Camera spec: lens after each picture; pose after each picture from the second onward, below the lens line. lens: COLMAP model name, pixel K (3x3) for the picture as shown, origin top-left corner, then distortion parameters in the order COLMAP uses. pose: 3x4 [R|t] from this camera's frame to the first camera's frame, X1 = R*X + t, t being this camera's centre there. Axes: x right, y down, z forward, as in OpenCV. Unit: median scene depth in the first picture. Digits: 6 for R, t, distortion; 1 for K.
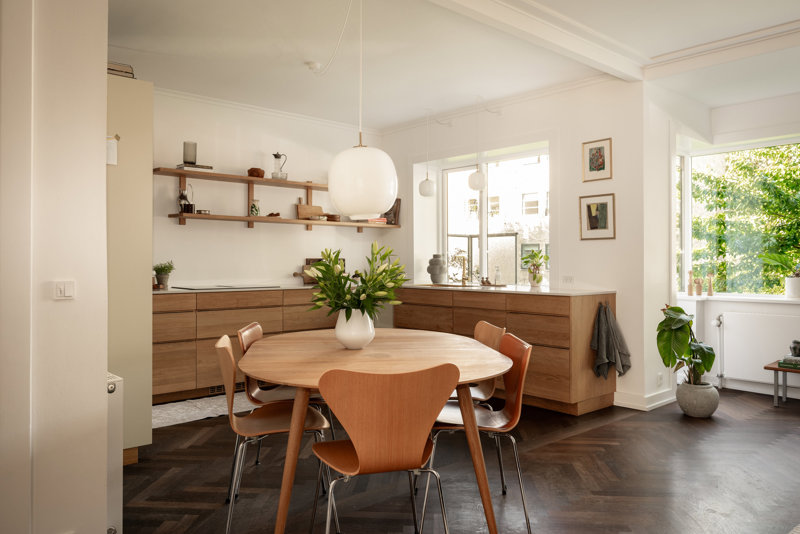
lens RADIAL K [[592.2, 0, 400.6], [0, 592.2, 254.2], [0, 0, 1]] dist [-0.005141, -0.001410]
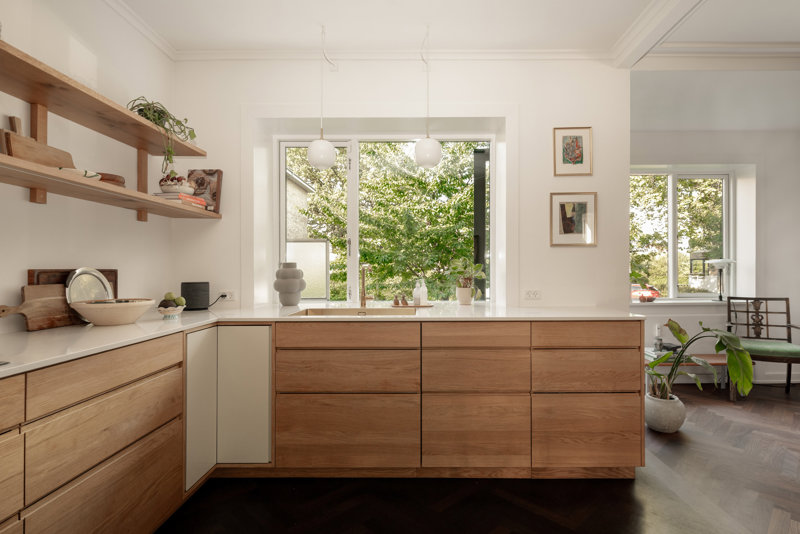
lens RADIAL K [[410.4, 0, 423.3], [0, 410.4, 267.4], [0, 0, 1]] dist [-0.001181, -0.000475]
pose [[0.662605, 0.002870, 0.748964, -0.236277], [-0.002492, 0.999996, -0.001627, 0.007166], [-0.748965, -0.000788, 0.662609, 0.749074]]
